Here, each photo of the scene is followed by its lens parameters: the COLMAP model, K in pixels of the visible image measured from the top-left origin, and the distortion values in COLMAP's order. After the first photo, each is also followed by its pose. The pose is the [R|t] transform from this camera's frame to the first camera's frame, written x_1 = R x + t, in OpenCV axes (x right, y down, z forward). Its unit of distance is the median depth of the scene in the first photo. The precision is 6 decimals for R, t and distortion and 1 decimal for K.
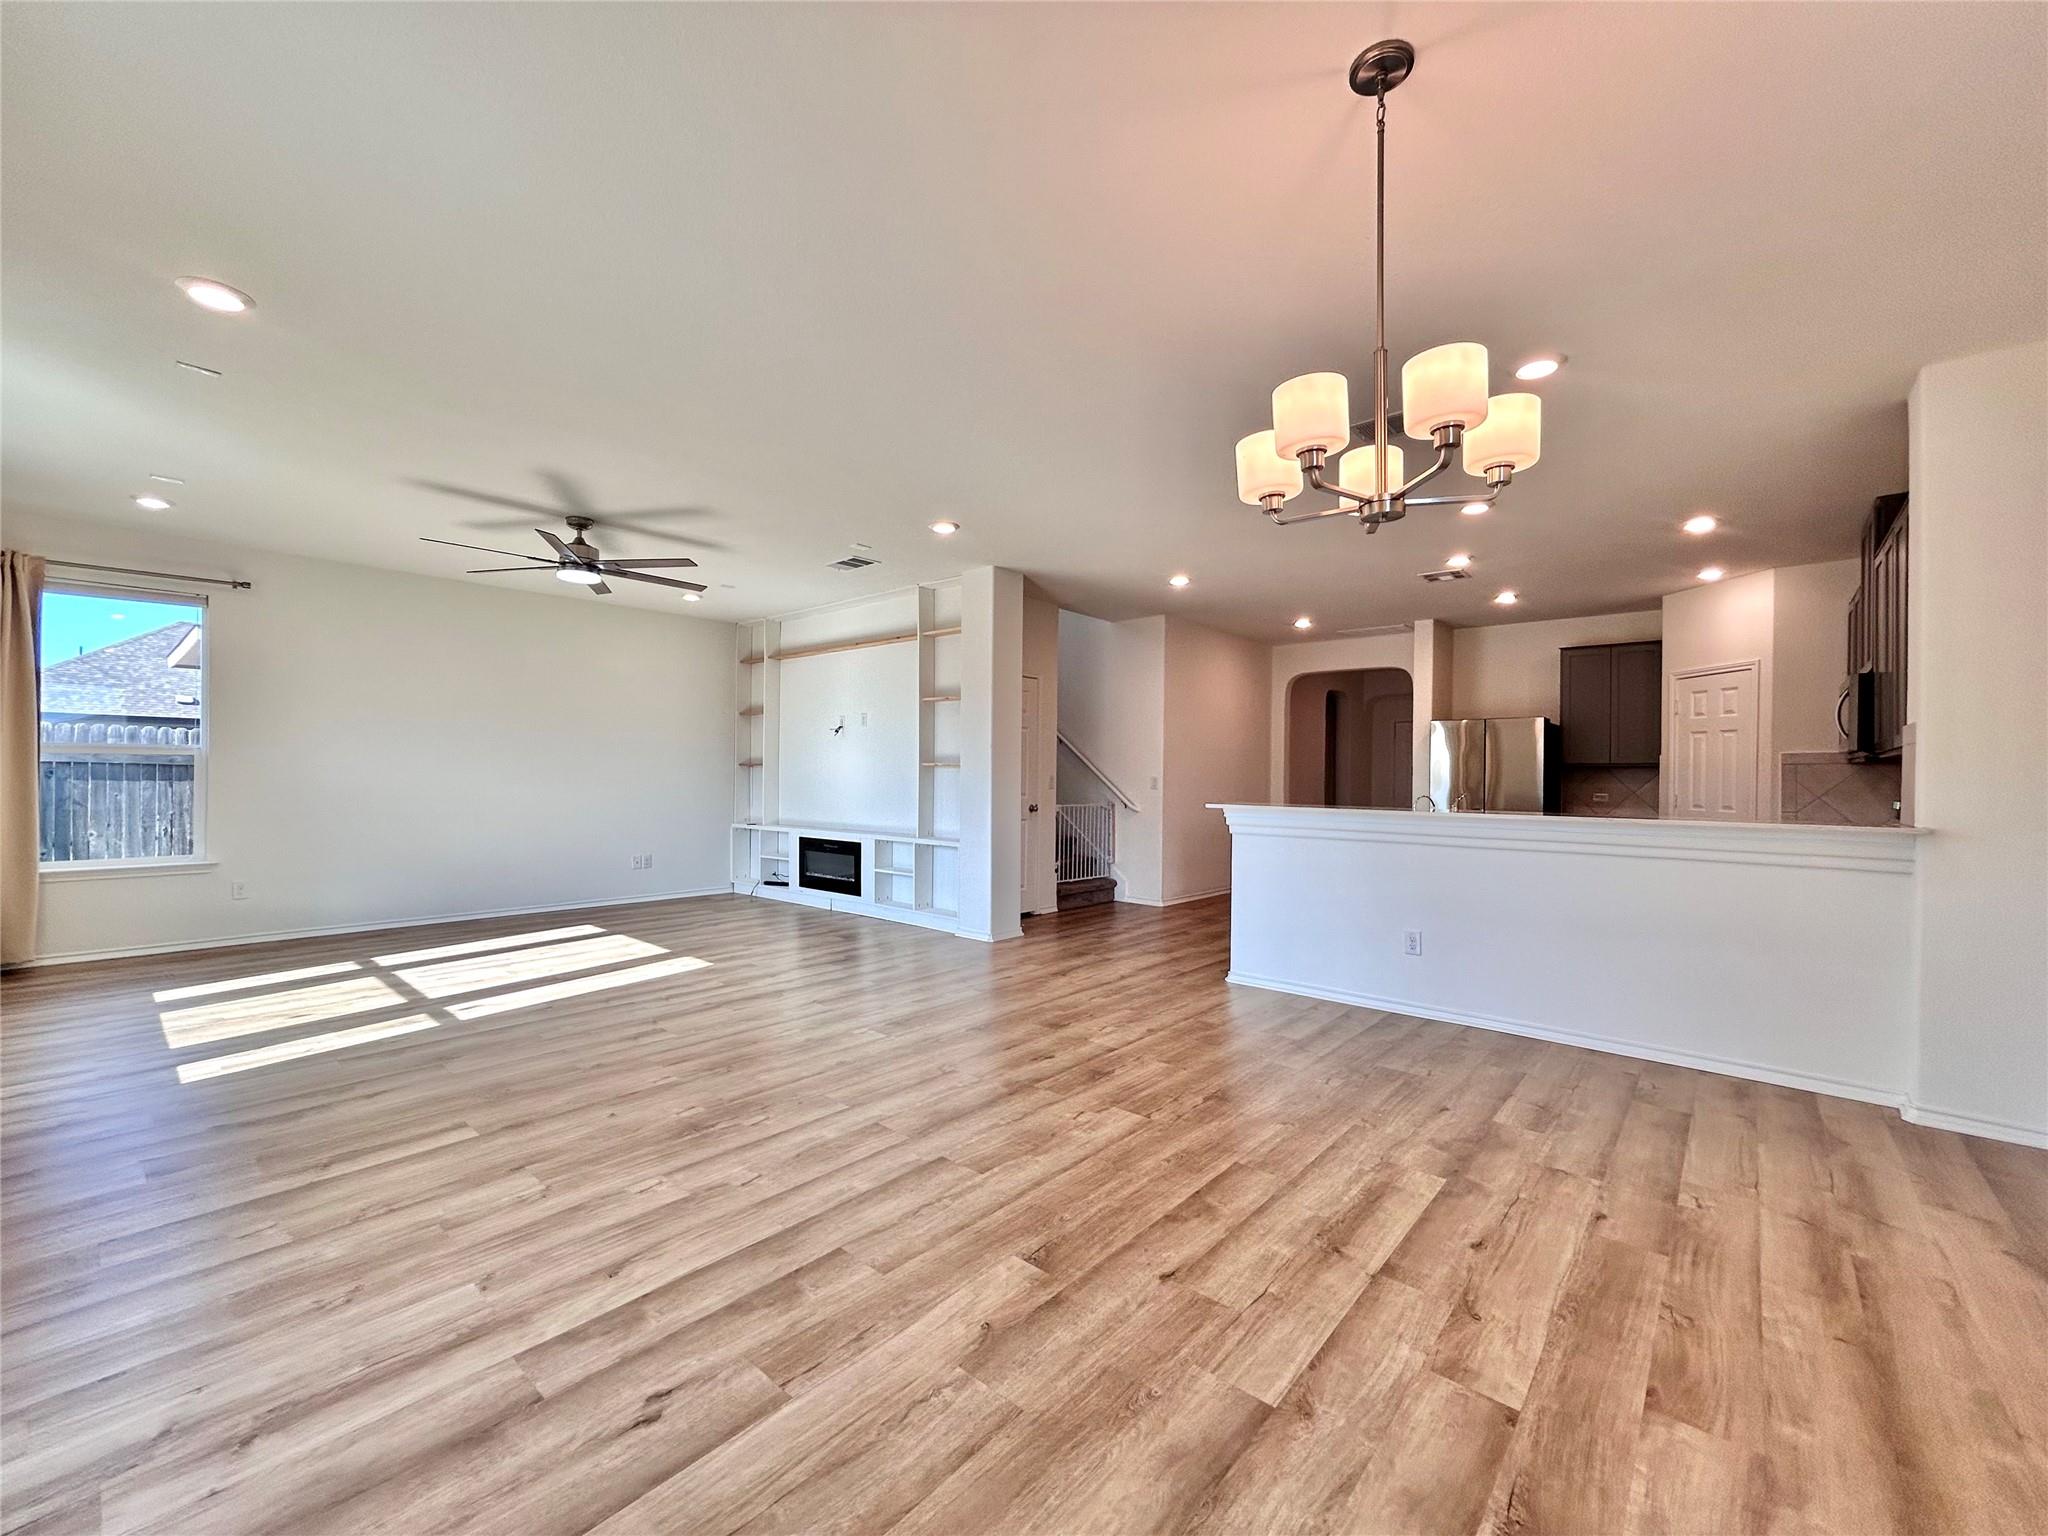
lens RADIAL K [[833.9, 0, 1024.5], [0, 833.9, 775.2], [0, 0, 1]] dist [-0.002889, 0.000594]
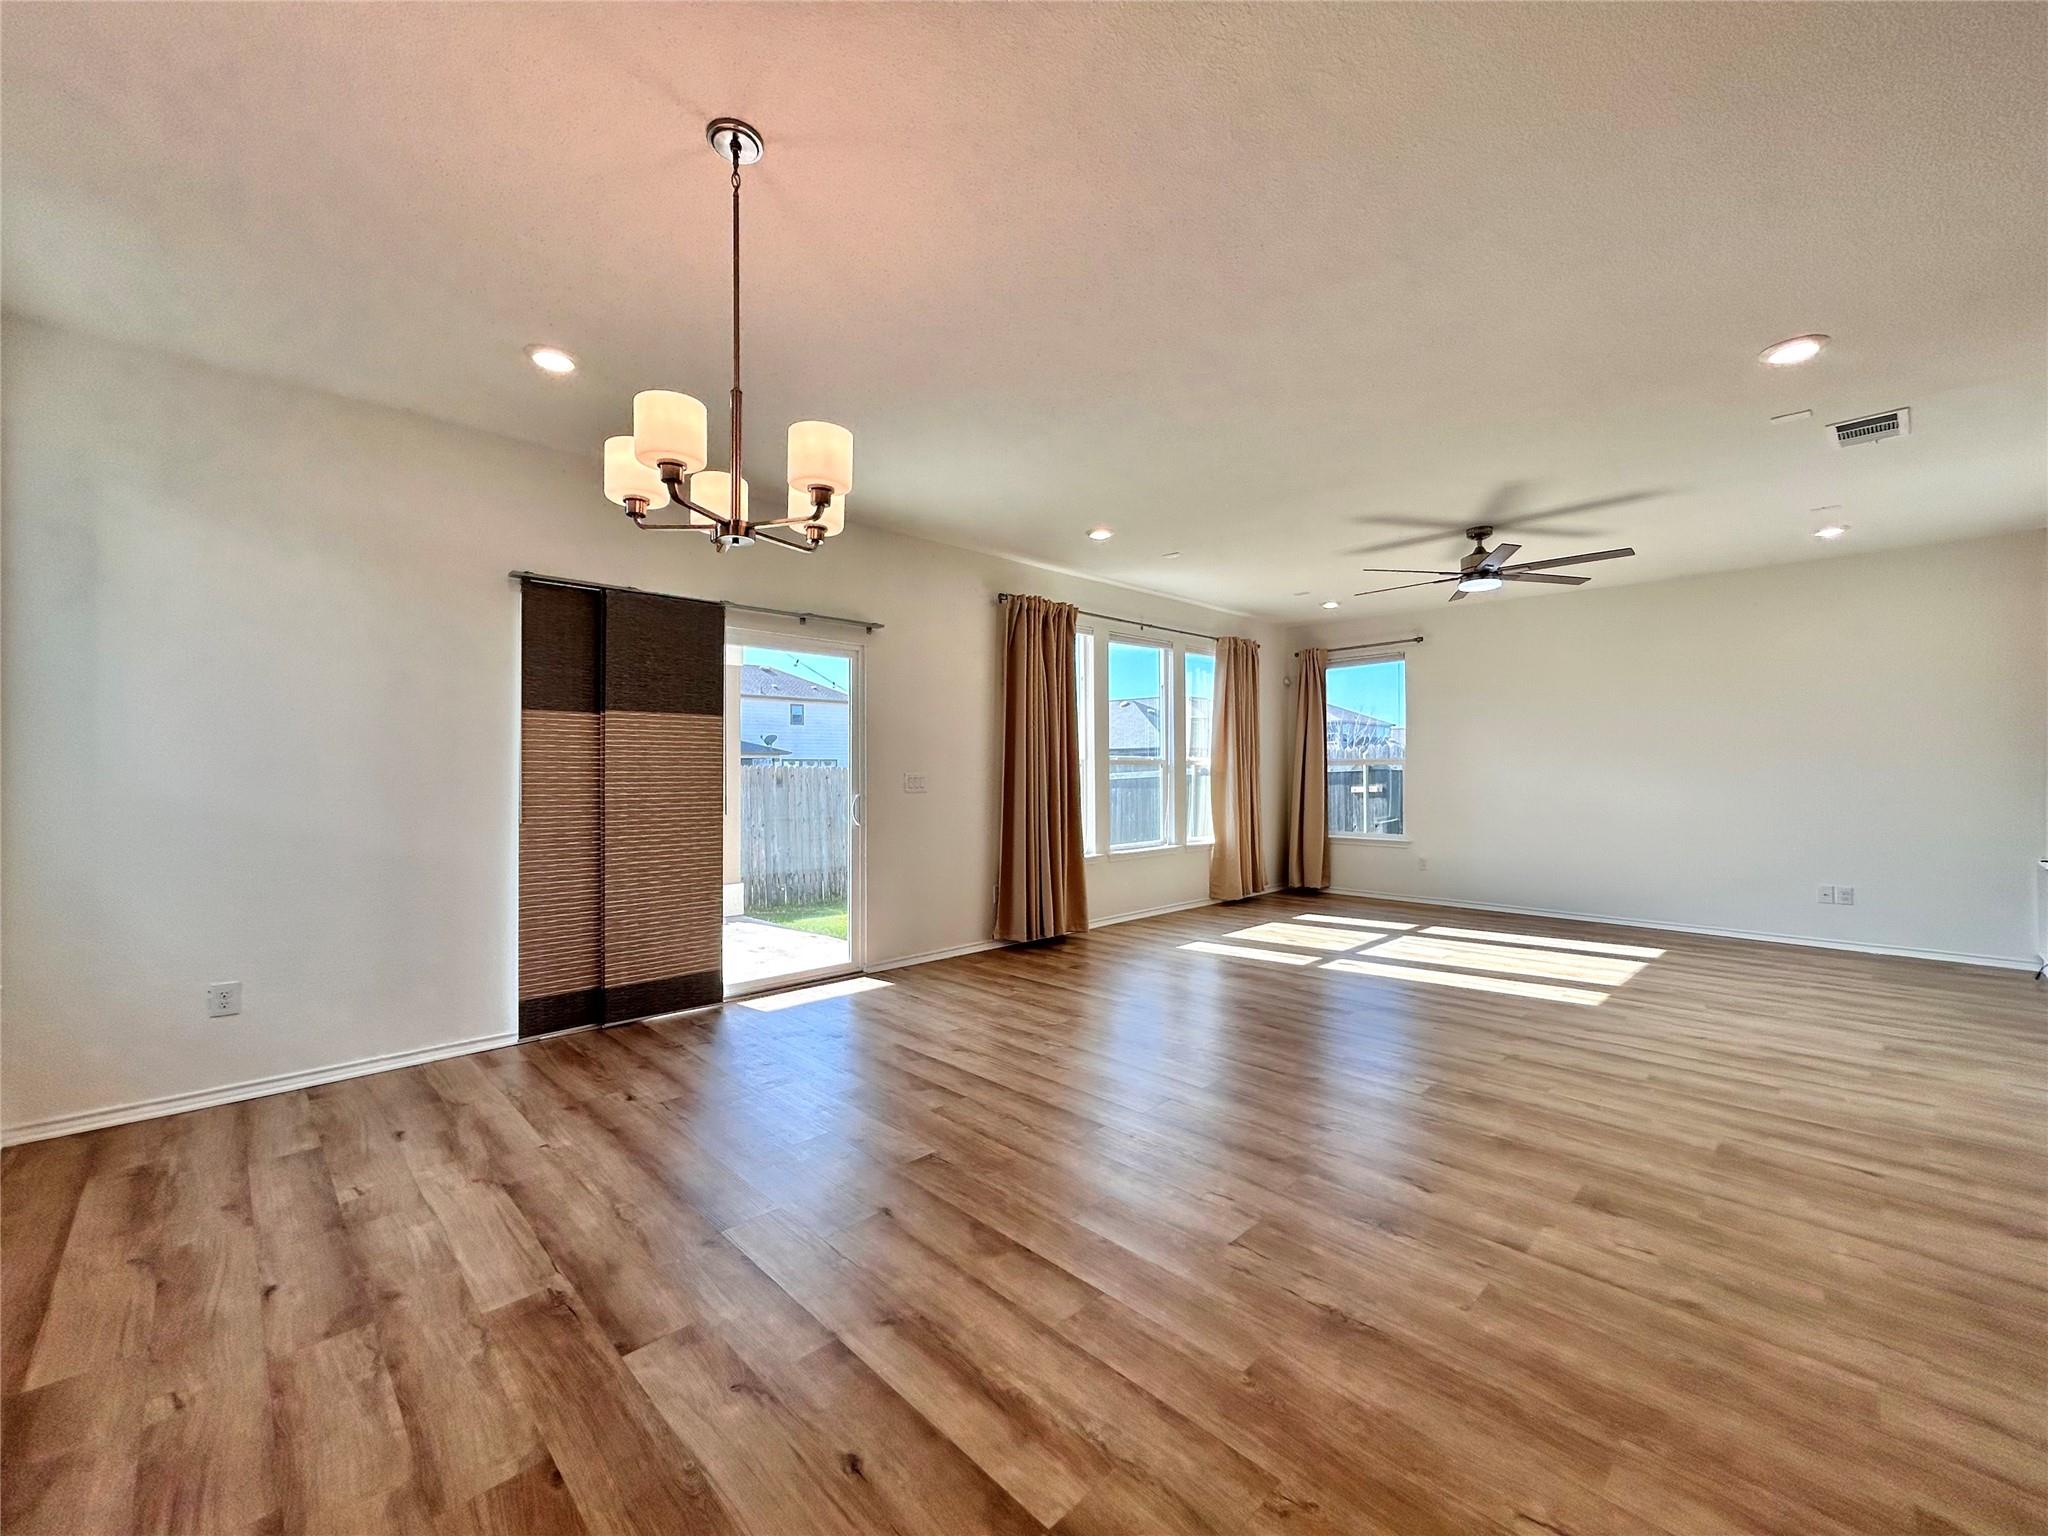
lens RADIAL K [[833.9, 0, 1022.5], [0, 833.9, 767.6], [0, 0, 1]] dist [-0.002889, 0.000594]
pose [[-0.086772, -0.013863, -0.996132, 1.281256], [-0.000848, 0.999904, -0.013842, 0.004385], [0.996228, -0.000357, -0.086775, 1.258158]]
